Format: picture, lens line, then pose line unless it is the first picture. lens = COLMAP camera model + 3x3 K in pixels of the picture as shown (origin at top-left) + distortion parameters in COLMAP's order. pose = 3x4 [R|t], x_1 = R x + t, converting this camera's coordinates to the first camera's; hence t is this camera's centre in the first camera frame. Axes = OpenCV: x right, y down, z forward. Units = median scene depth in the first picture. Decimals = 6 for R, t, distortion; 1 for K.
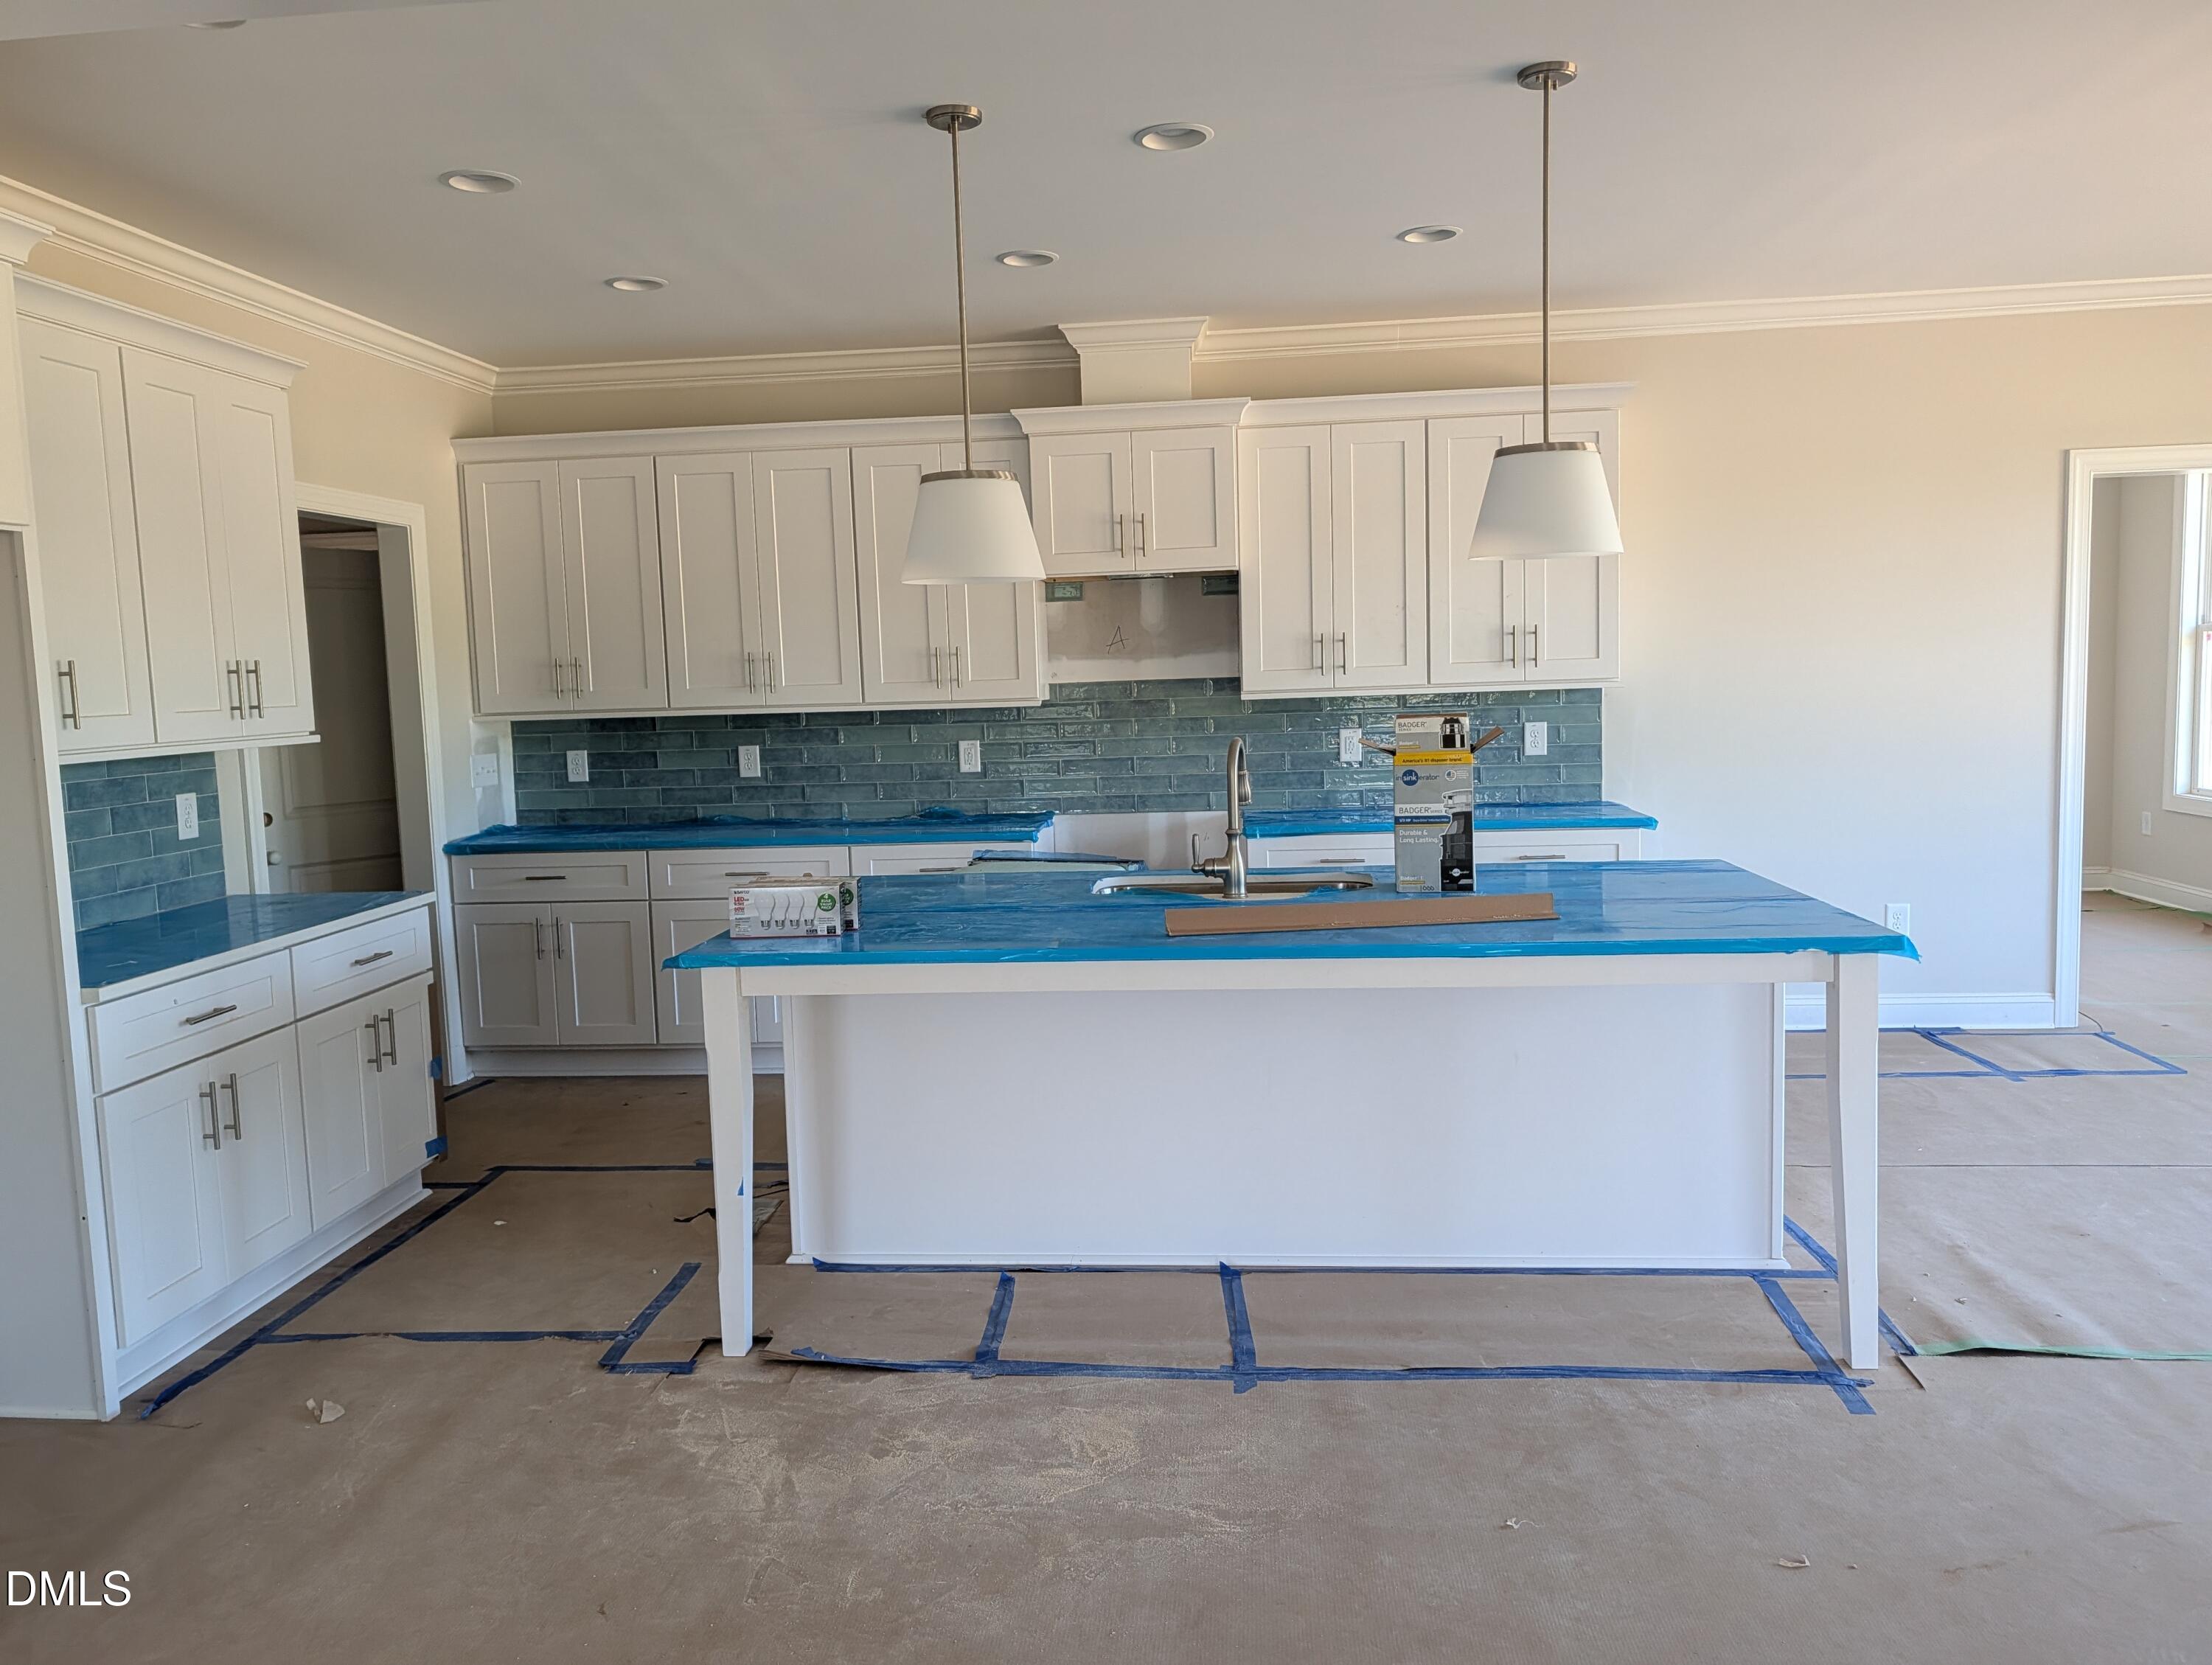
lens RADIAL K [[1604.4, 0, 1103.0], [0, 1604.4, 795.0], [0, 0, 1]] dist [0.057925, -0.092446]
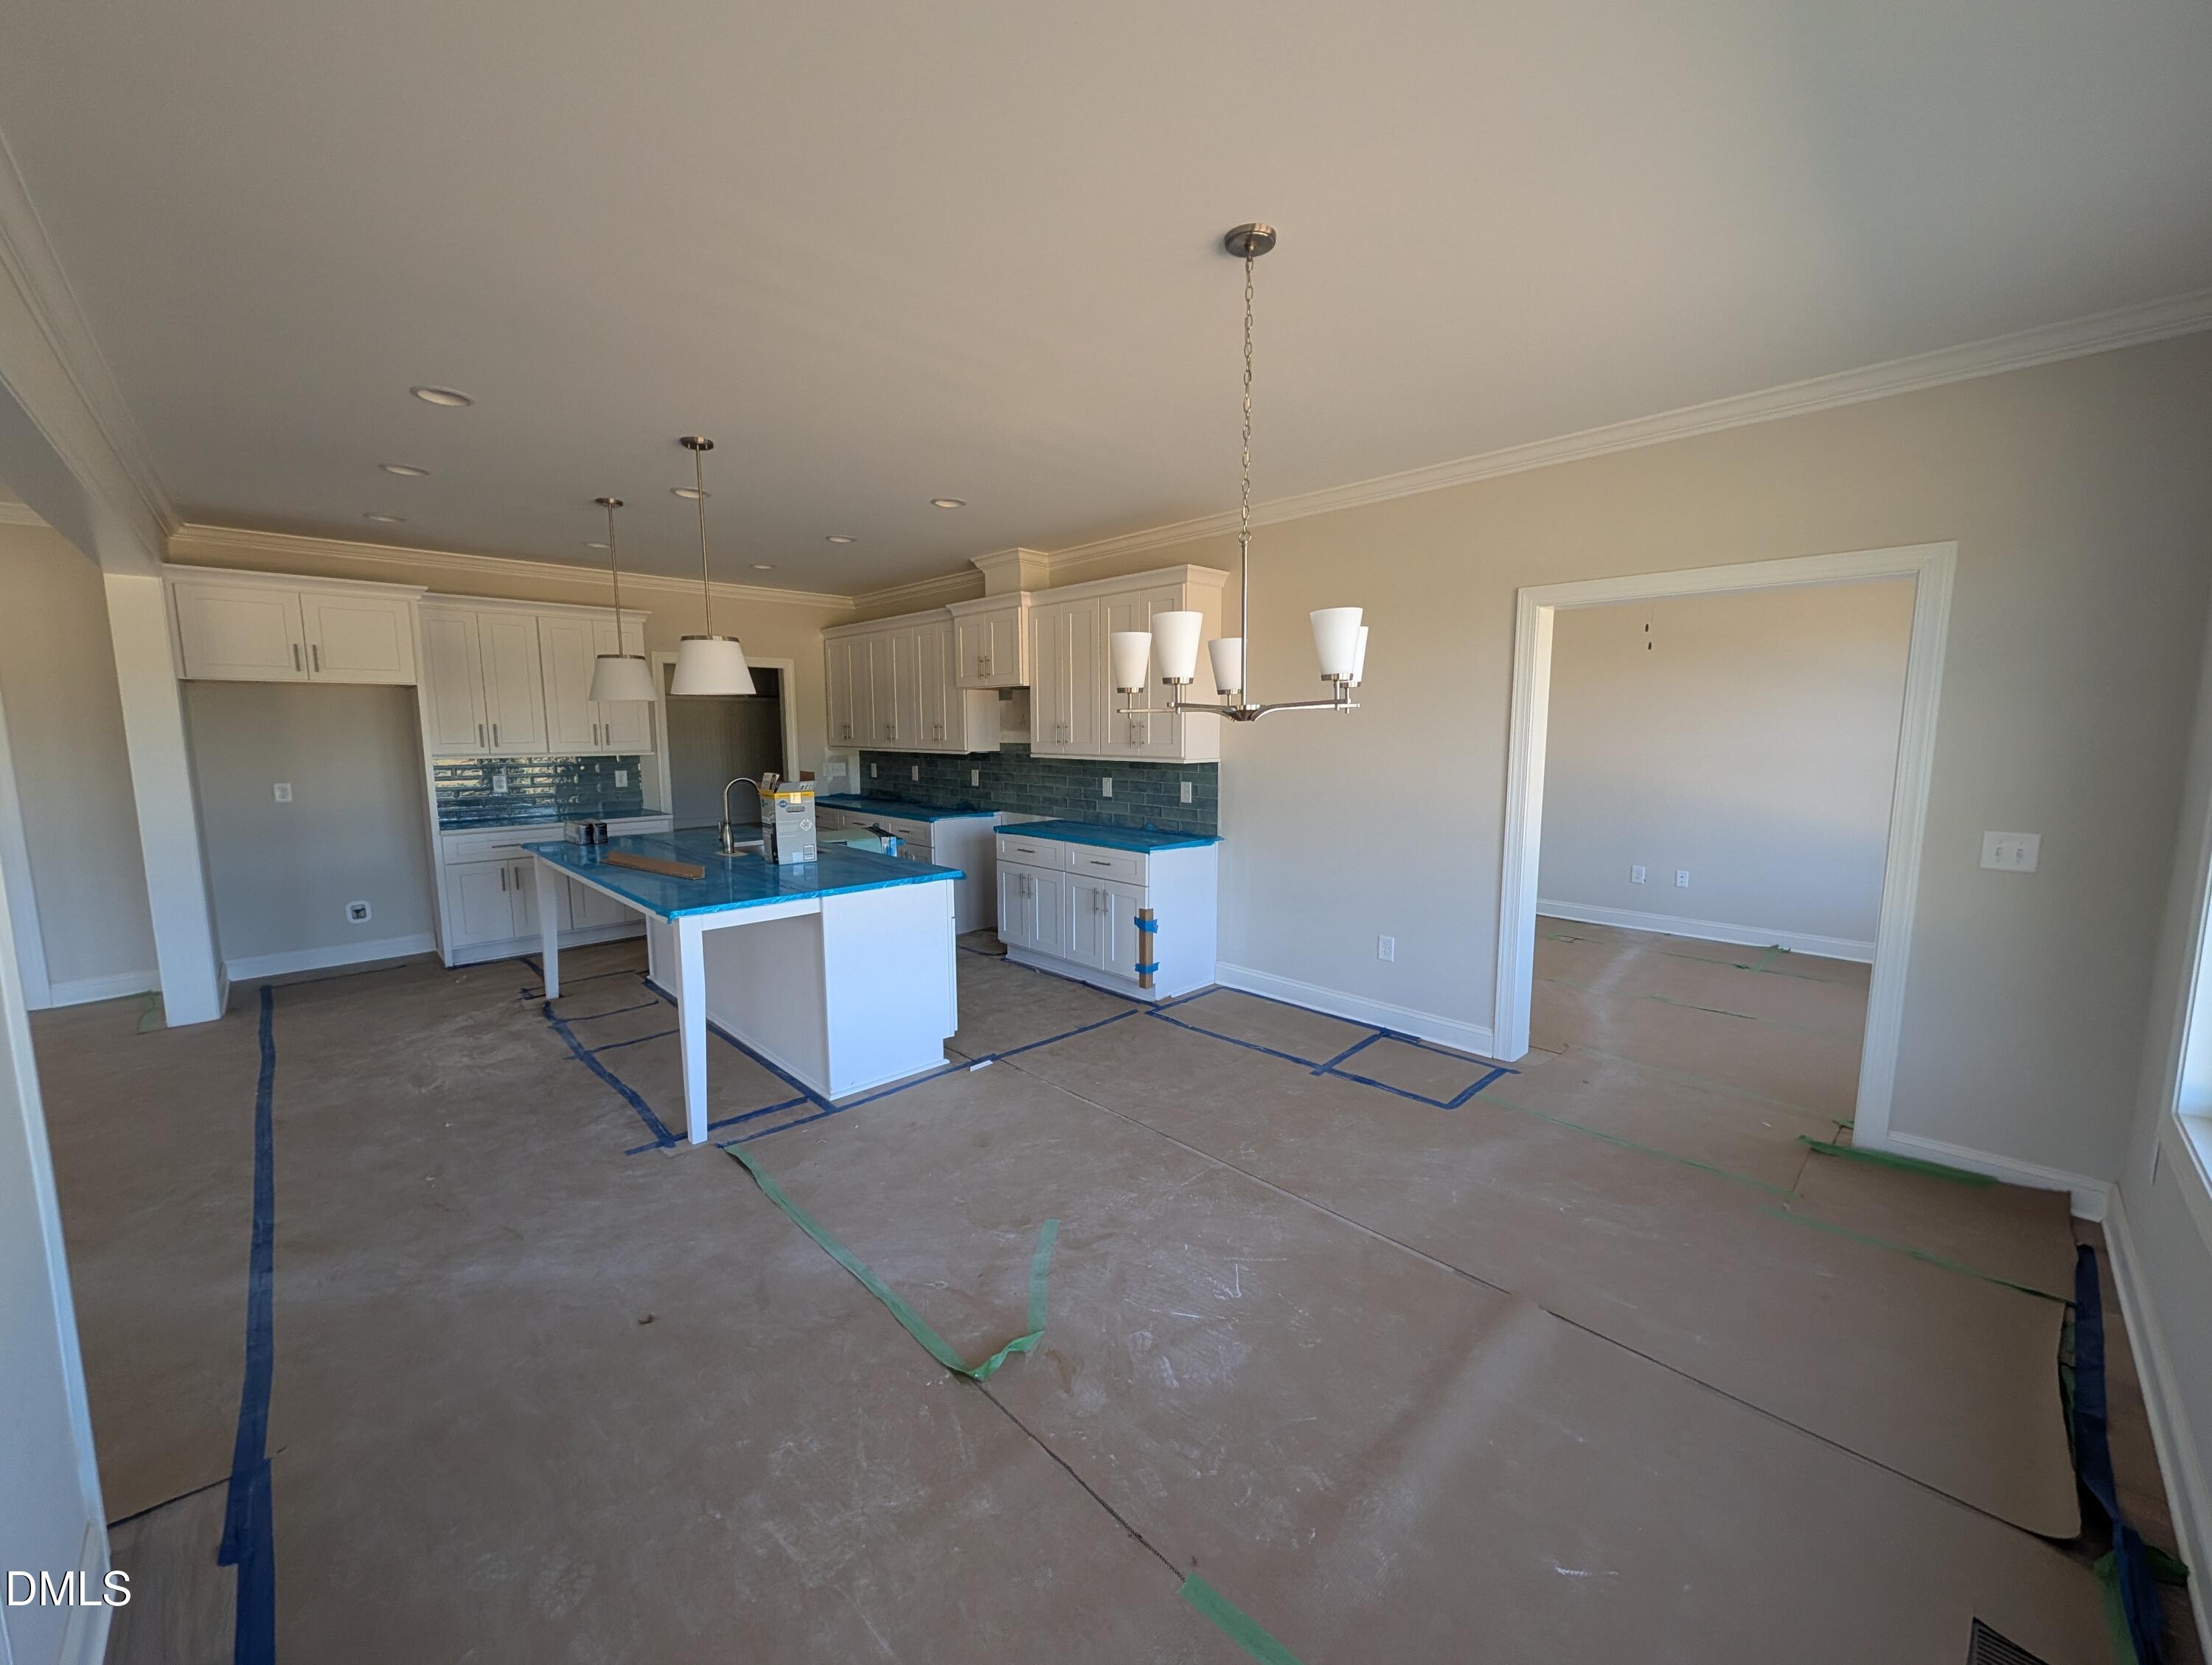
lens RADIAL K [[850.3, 0, 1108.3], [0, 850.3, 831.1], [0, 0, 1]] dist [0.000708, 0.000182]
pose [[0.762962, 0.111606, -0.636737, 0.778242], [-0.076410, 0.993649, 0.082607, -0.062839], [0.641912, -0.014373, 0.766644, 0.314018]]
